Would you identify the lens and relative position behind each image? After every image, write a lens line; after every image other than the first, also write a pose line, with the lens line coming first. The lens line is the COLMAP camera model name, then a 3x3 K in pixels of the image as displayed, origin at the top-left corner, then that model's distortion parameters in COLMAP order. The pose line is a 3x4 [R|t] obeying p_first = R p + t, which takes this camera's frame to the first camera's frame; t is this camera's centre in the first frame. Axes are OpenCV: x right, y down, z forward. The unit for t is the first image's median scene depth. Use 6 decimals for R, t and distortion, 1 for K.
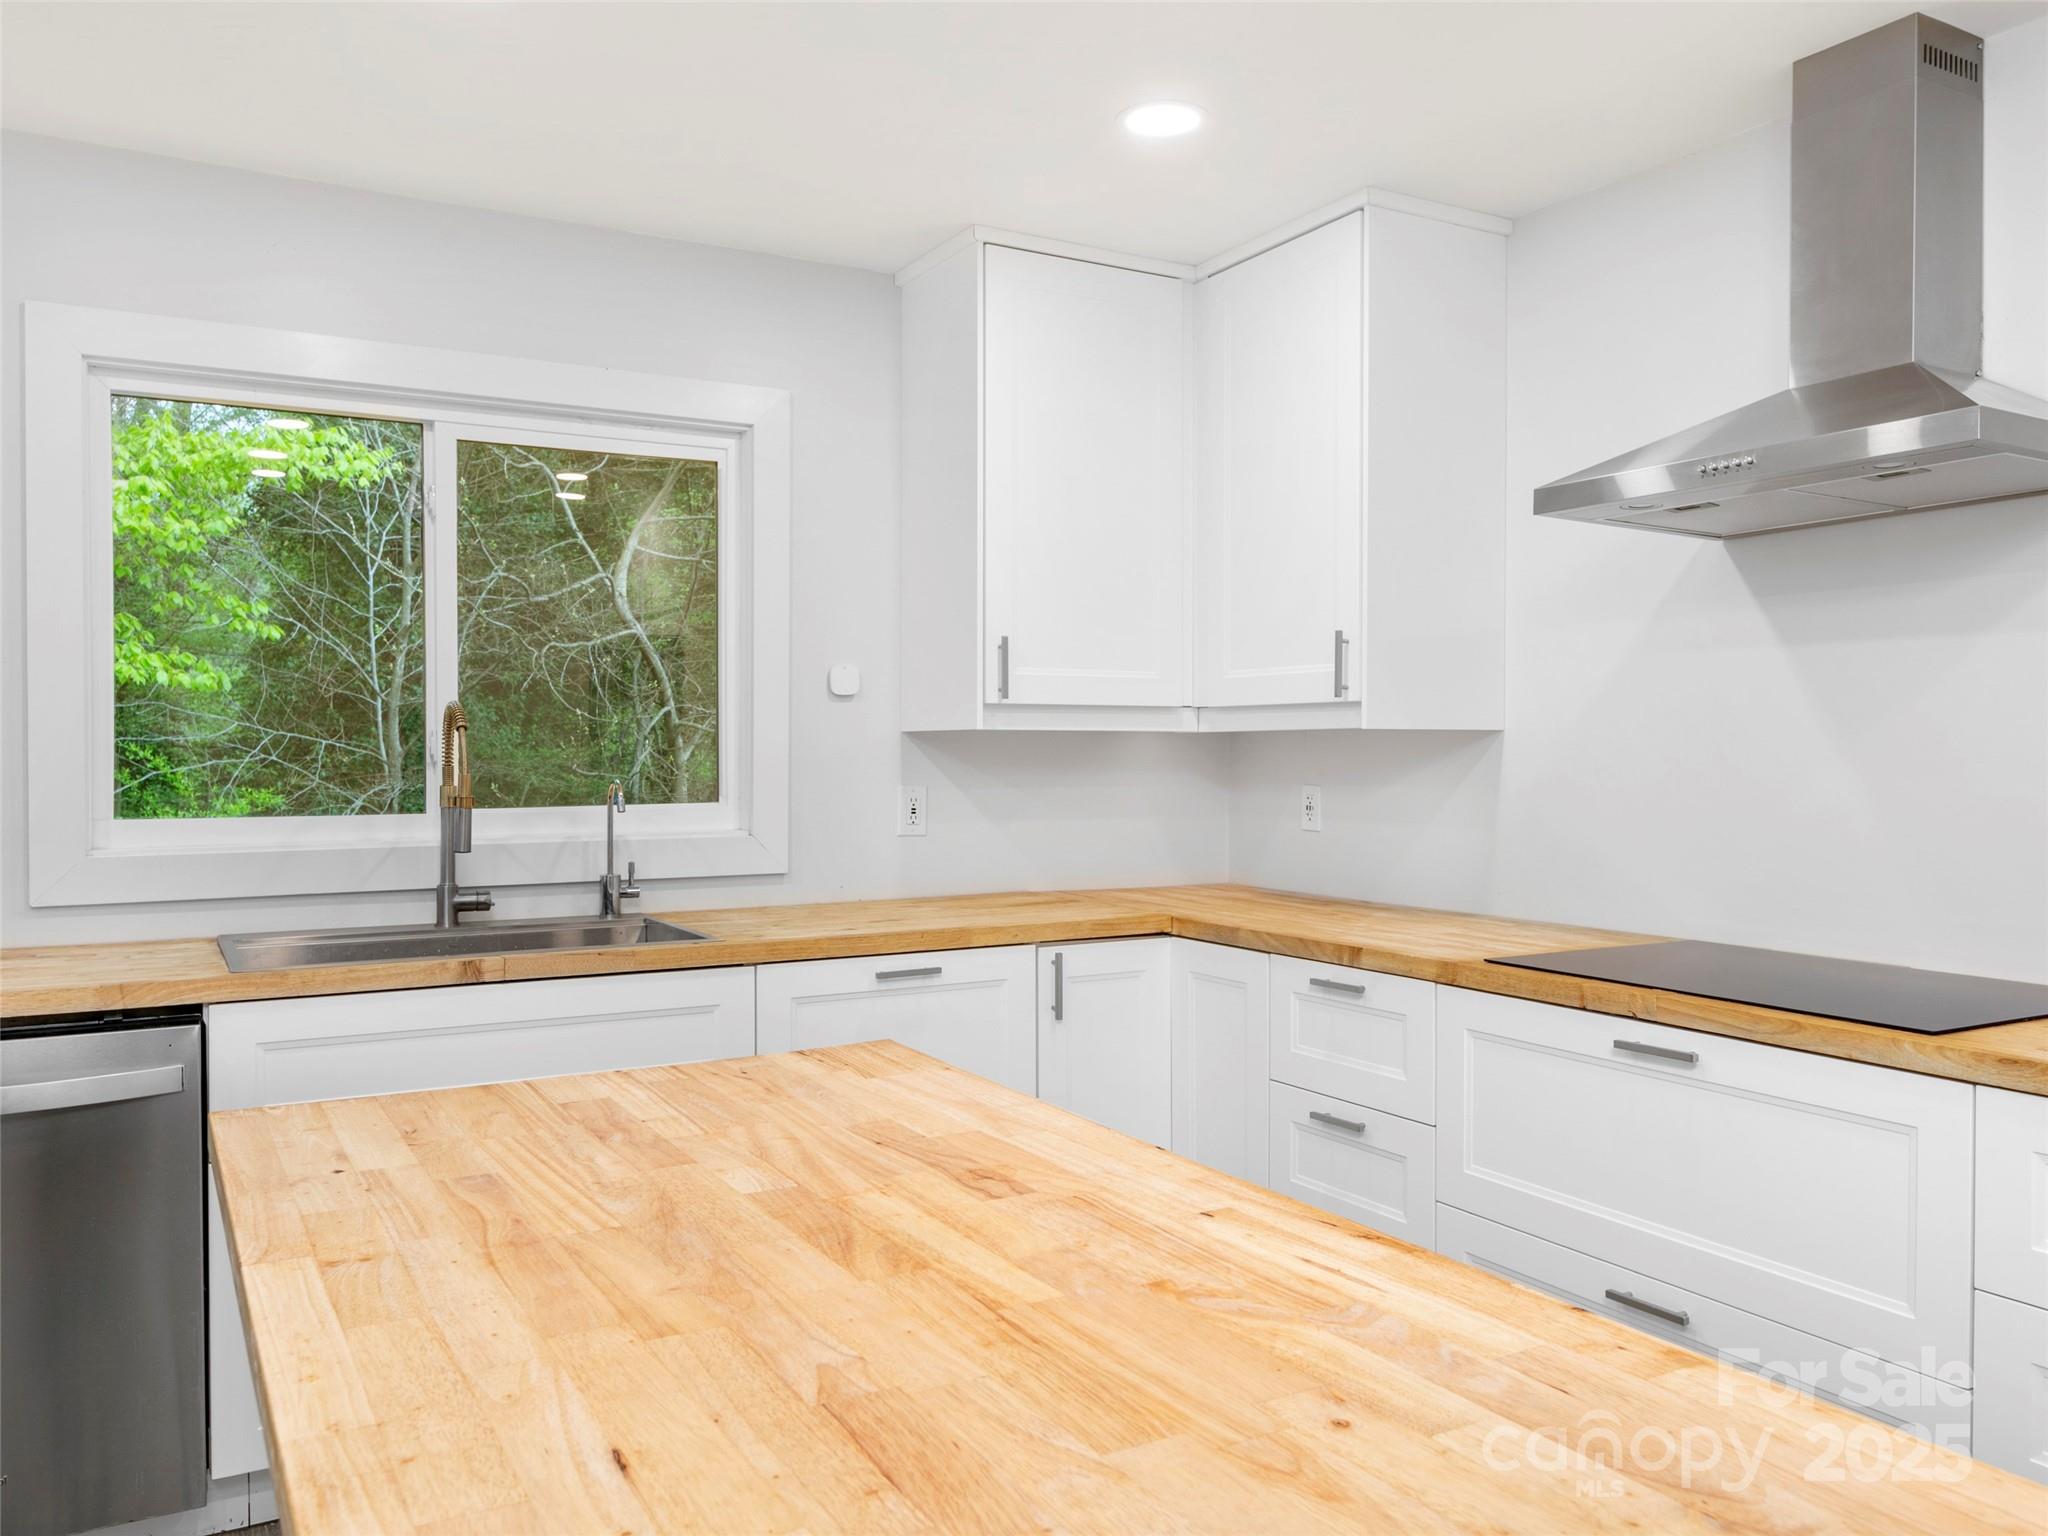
lens RADIAL K [[1583.8, 0, 1013.7], [0, 1583.8, 770.8], [0, 0, 1]] dist [0.015158, 0.005465]
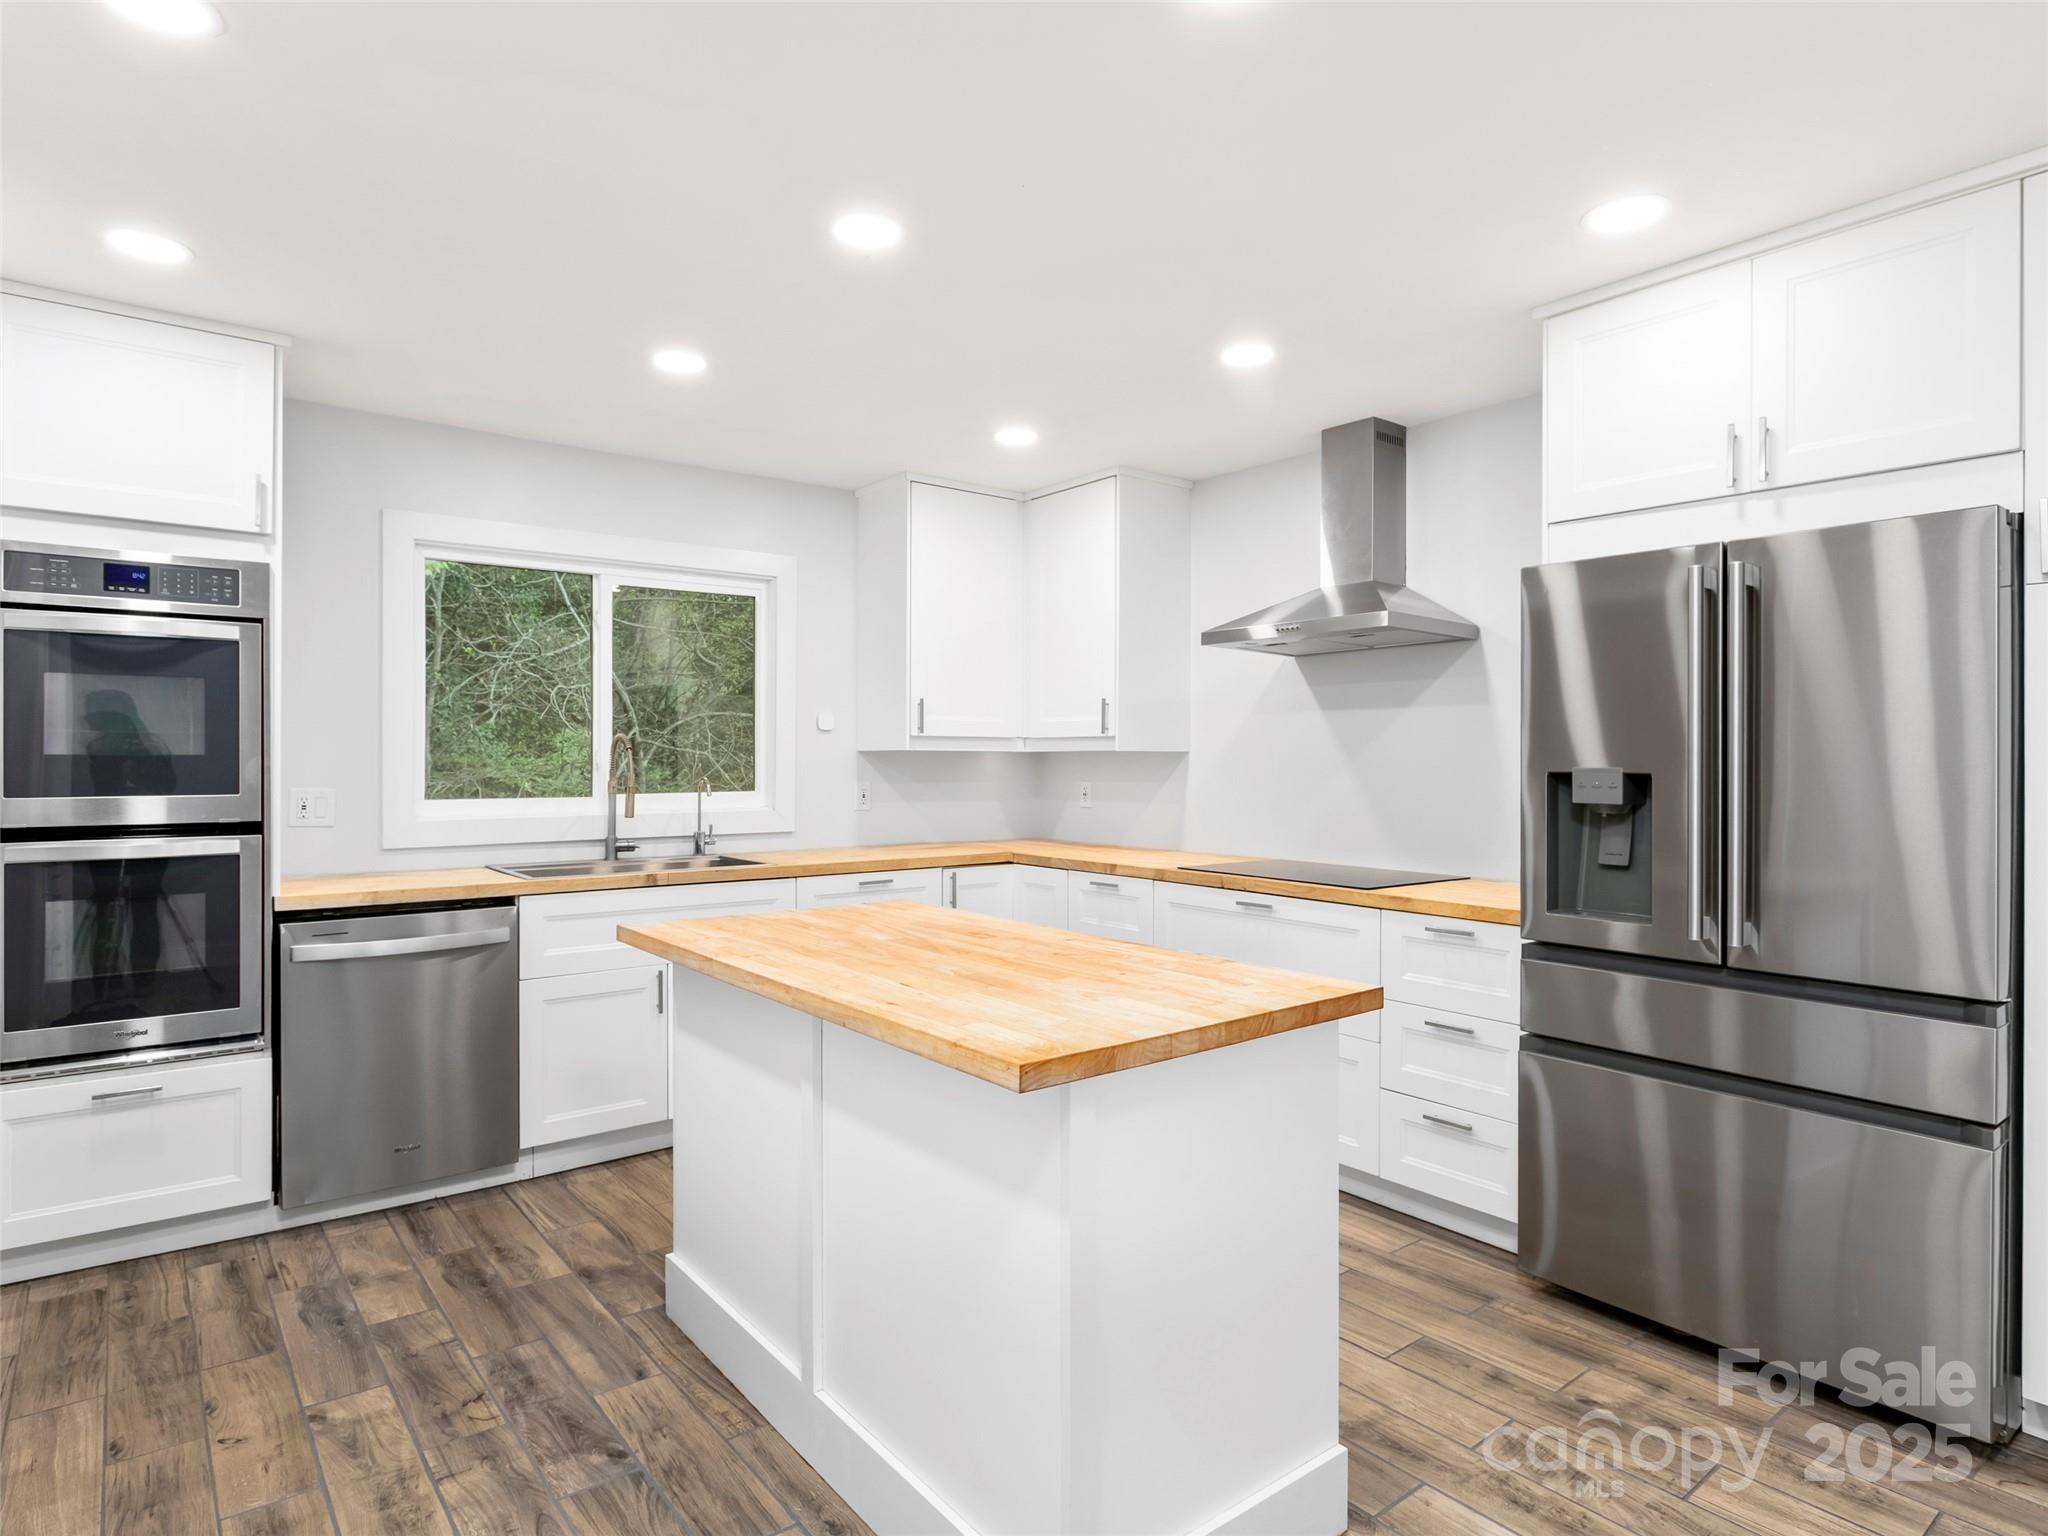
lens RADIAL K [[1190.7, 0, 1000.6], [0, 1190.7, 749.8], [0, 0, 1]] dist [0.059246, -0.000733]
pose [[0.991412, 0.004682, 0.130695, -0.099079], [-0.001779, 0.999749, -0.022320, 0.003766], [-0.130766, 0.021896, 0.991171, -0.377441]]
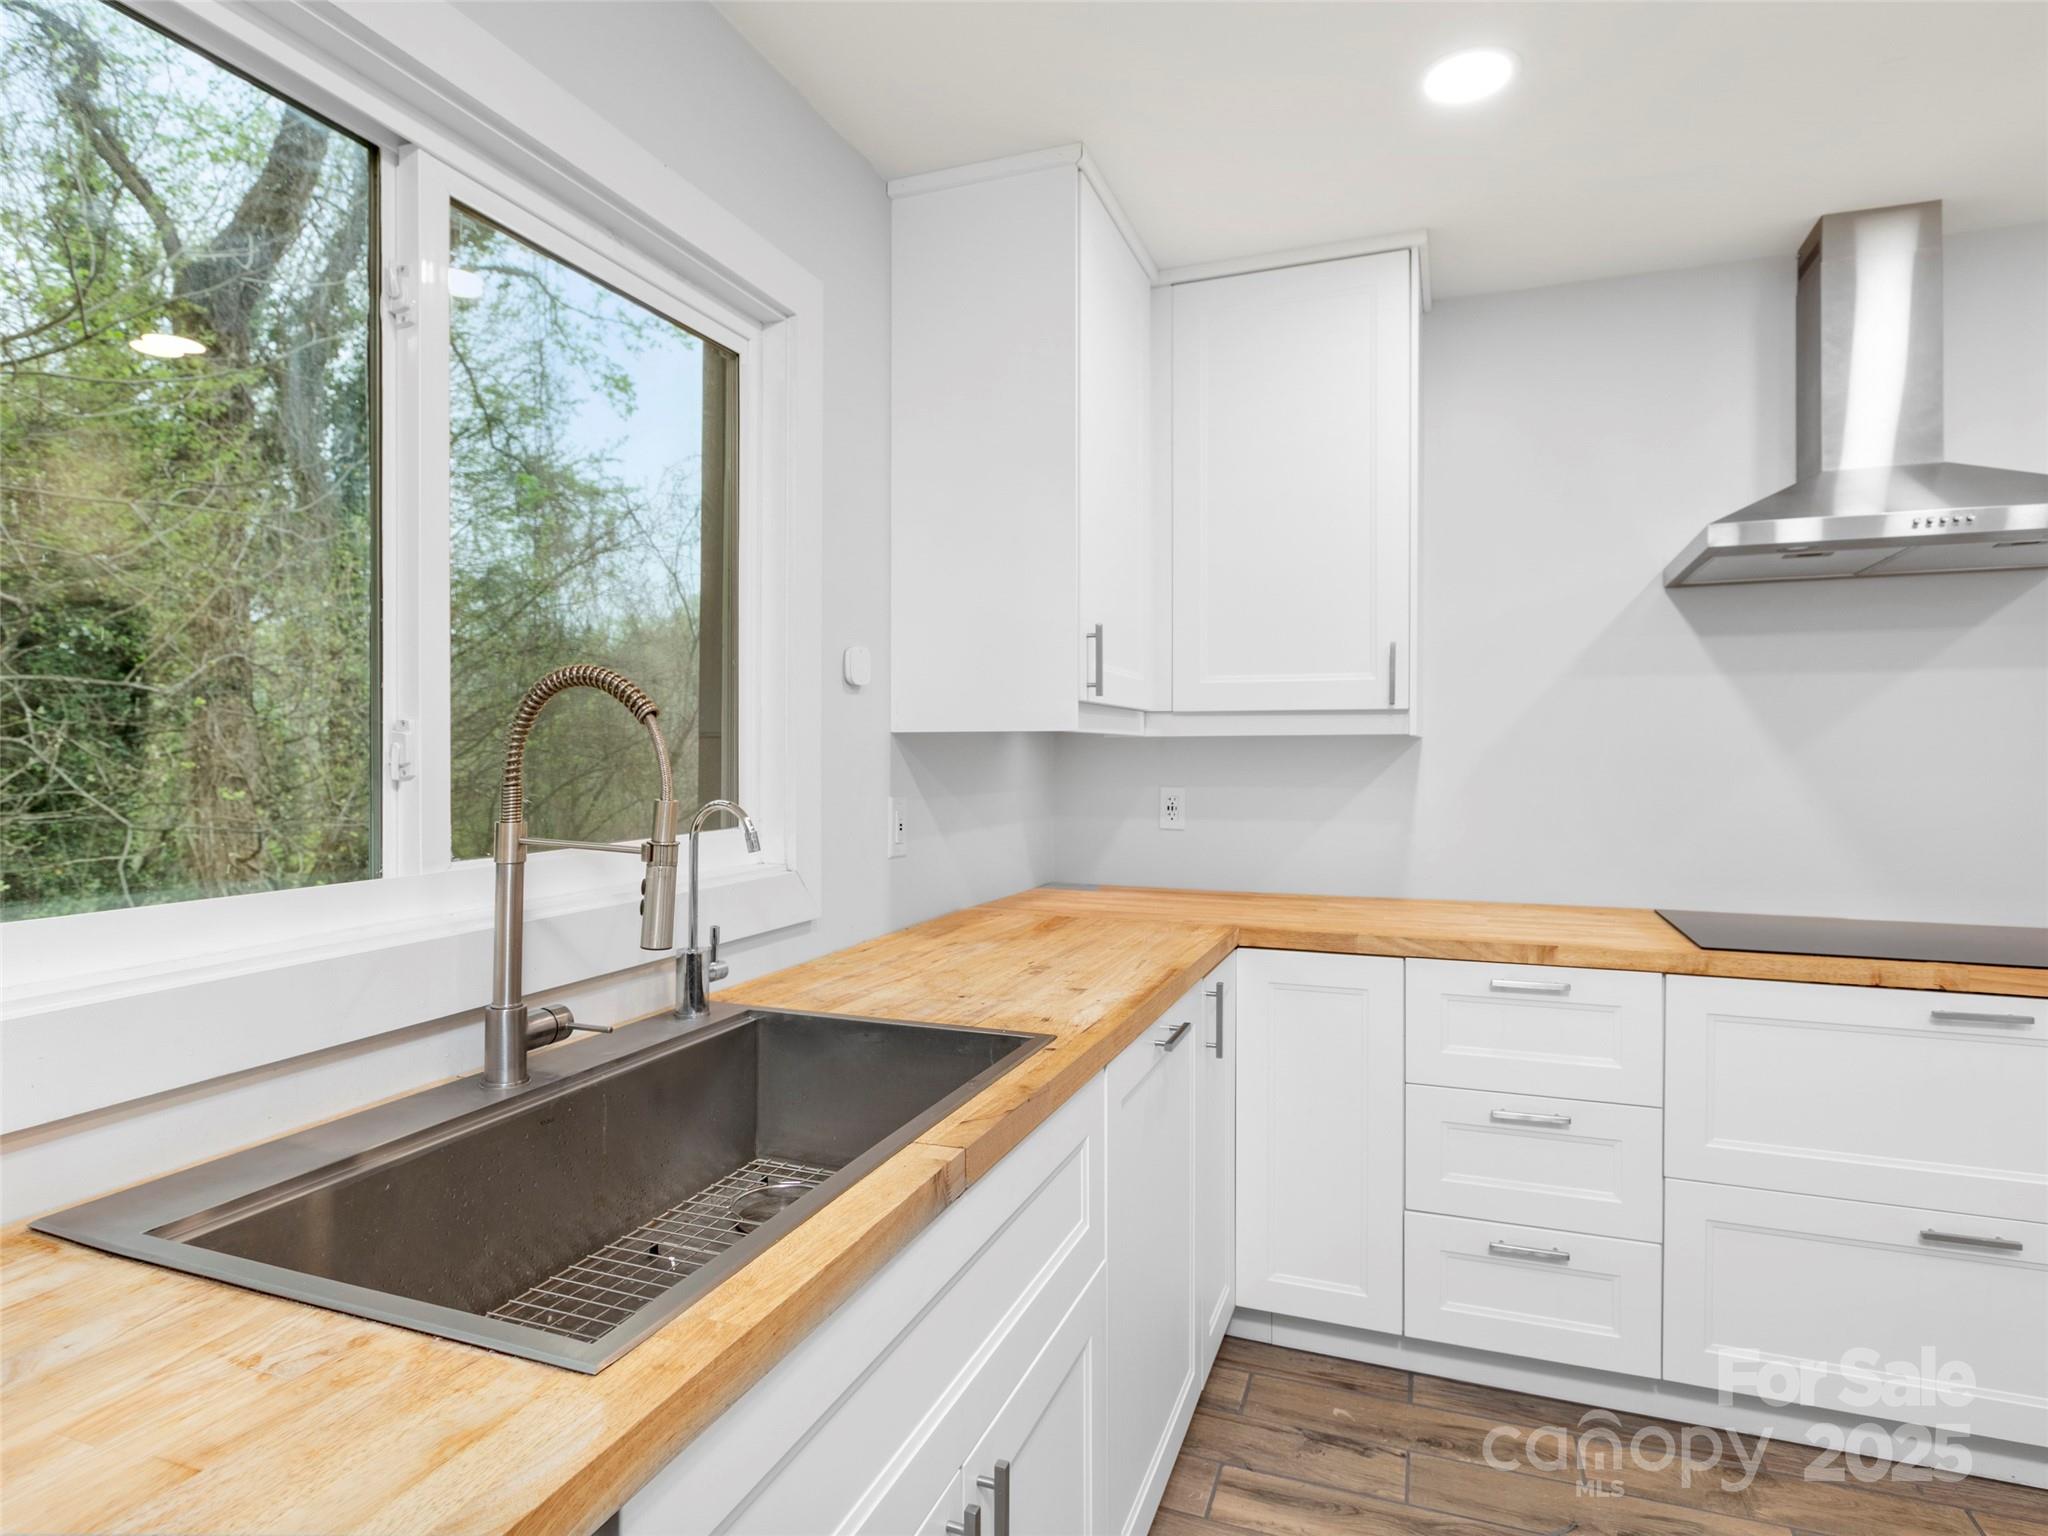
lens RADIAL K [[1100.2, 0, 1024.0], [0, 1100.2, 768.0], [0, 0, 1]] dist [-0.019420, 0.000712]
pose [[0.776657, -0.005523, 0.629900, -0.444270], [0.006440, 0.999979, 0.000828, -0.006717], [-0.629891, 0.003414, 0.776676, 0.586477]]
